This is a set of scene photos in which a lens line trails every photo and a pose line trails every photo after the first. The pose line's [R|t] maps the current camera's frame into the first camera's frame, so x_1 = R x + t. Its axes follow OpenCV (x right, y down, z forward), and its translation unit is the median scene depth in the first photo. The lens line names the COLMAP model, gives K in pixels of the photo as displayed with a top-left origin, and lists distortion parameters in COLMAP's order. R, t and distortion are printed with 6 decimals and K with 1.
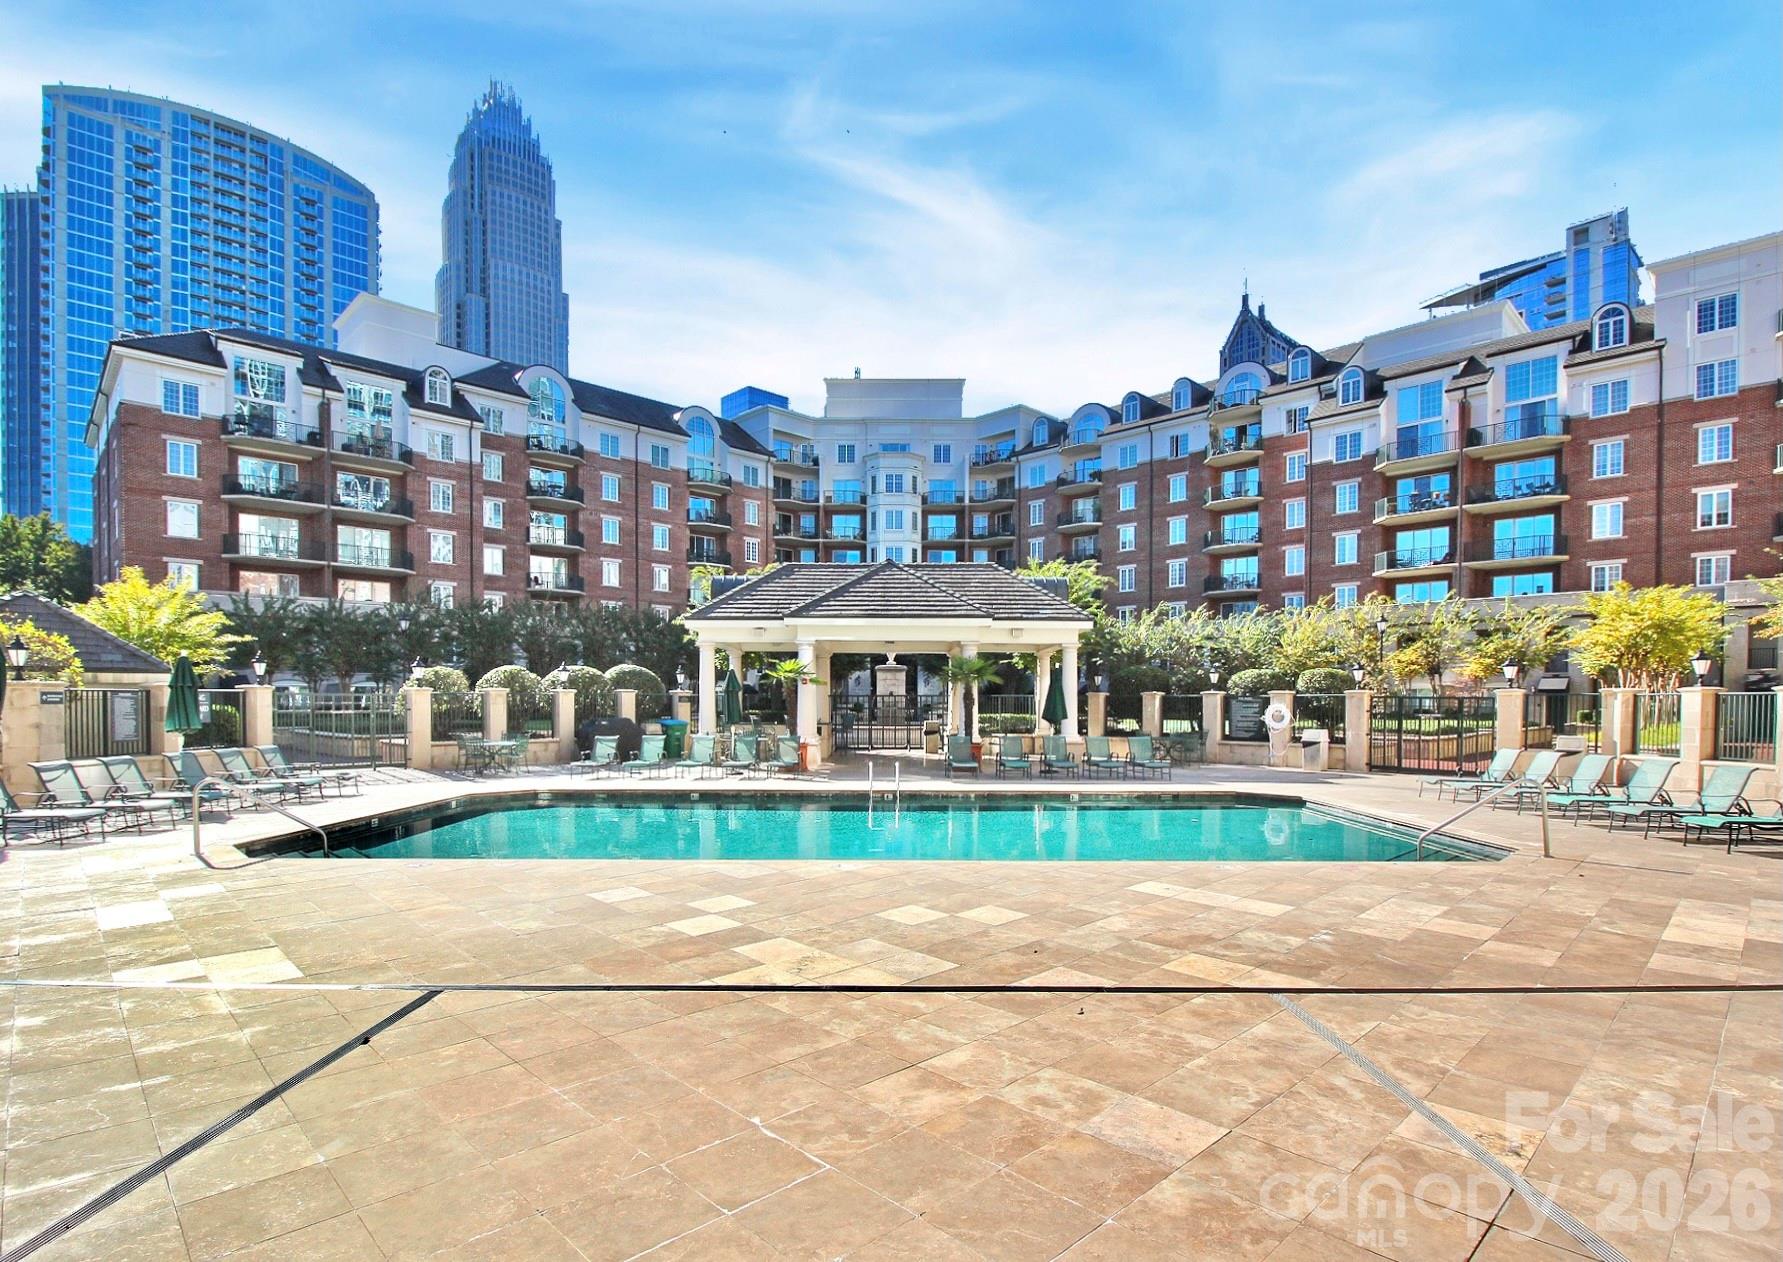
lens RADIAL K [[903.6, 0, 913.1], [0, 903.6, 736.8], [0, 0, 1]] dist [0.000917, -0.008278]
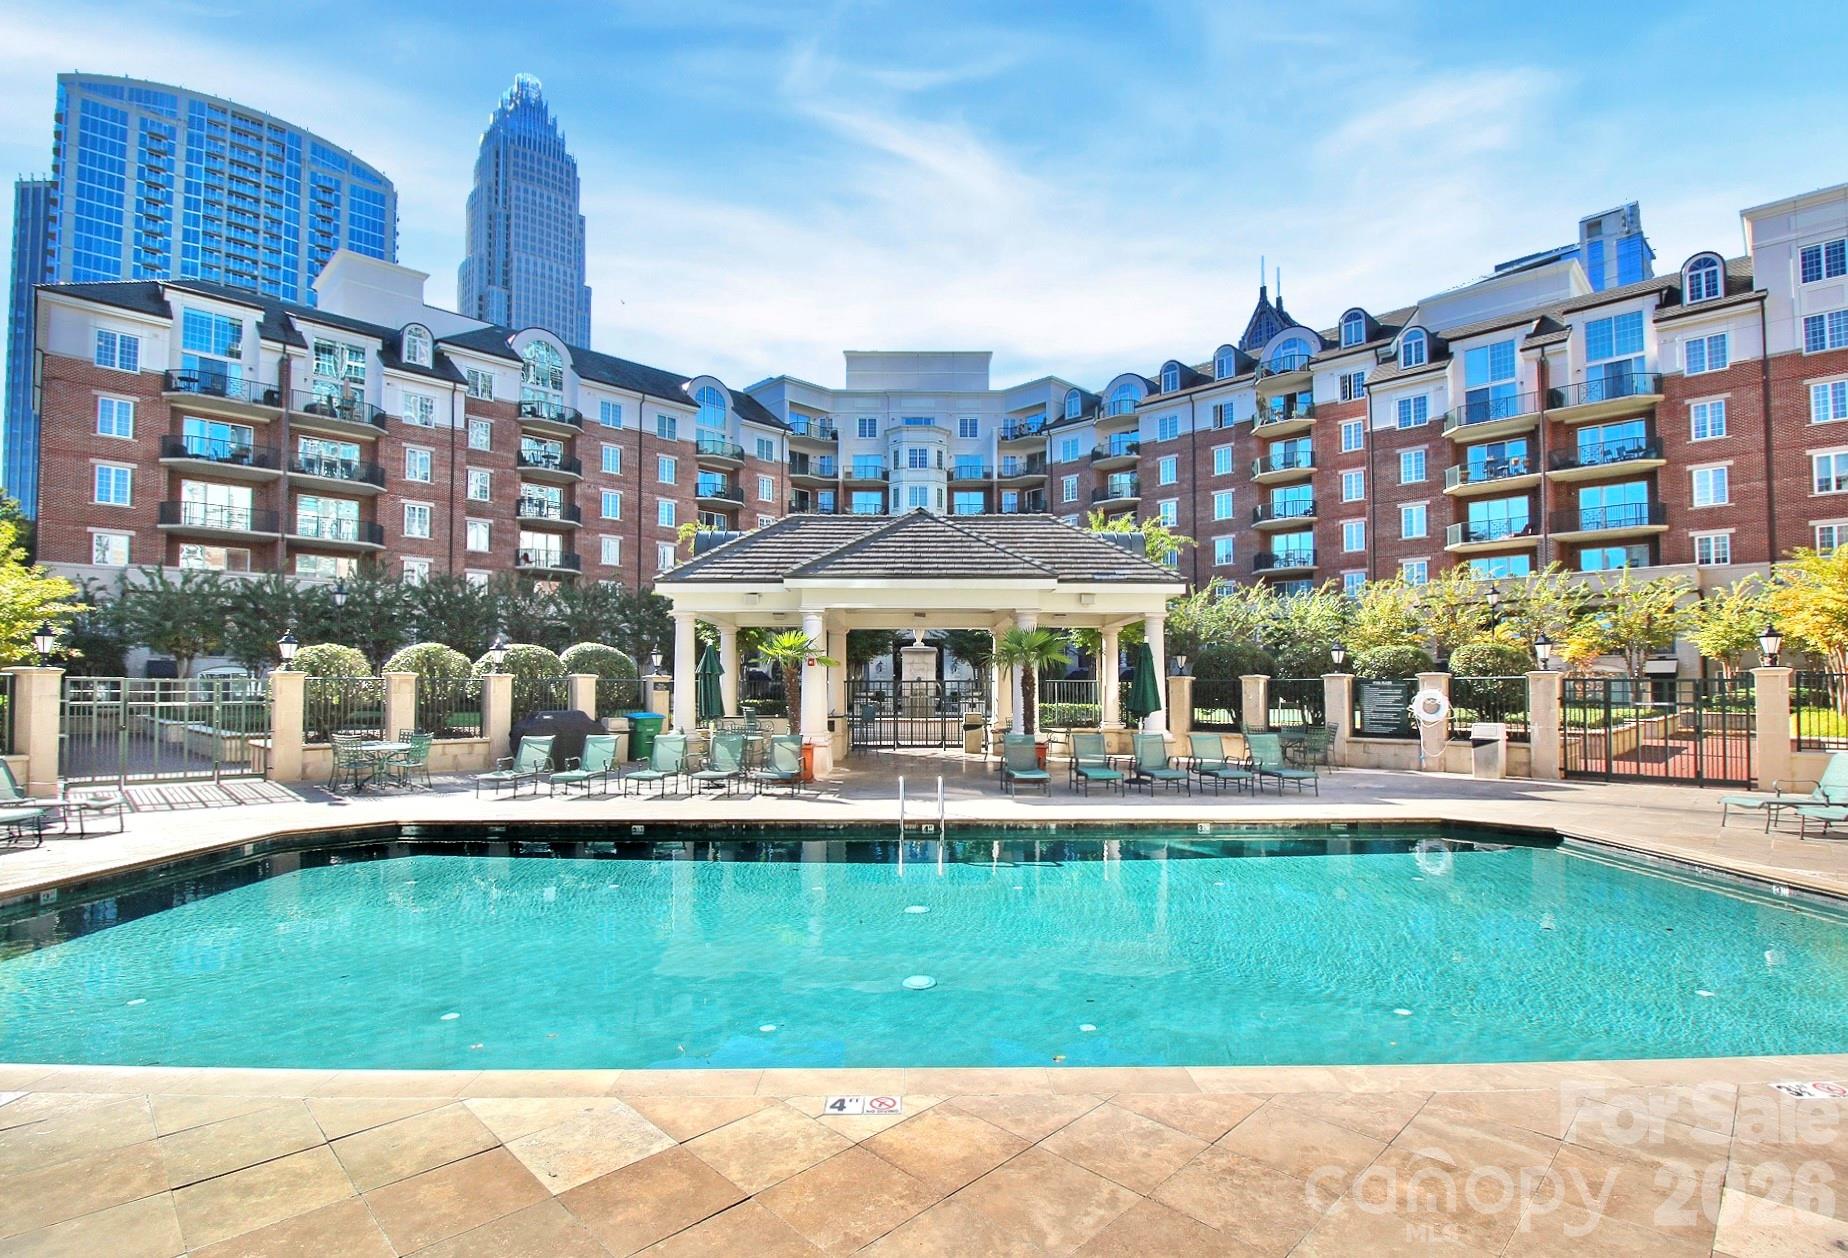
lens RADIAL K [[889.5, 0, 959.8], [0, 889.5, 676.0], [0, 0, 1]] dist [0.004889, -0.009295]
pose [[0.999541, -0.002616, 0.030177, -0.007377], [0.004264, 0.998494, -0.054696, -0.003387], [-0.029988, 0.054800, 0.998047, 0.105570]]
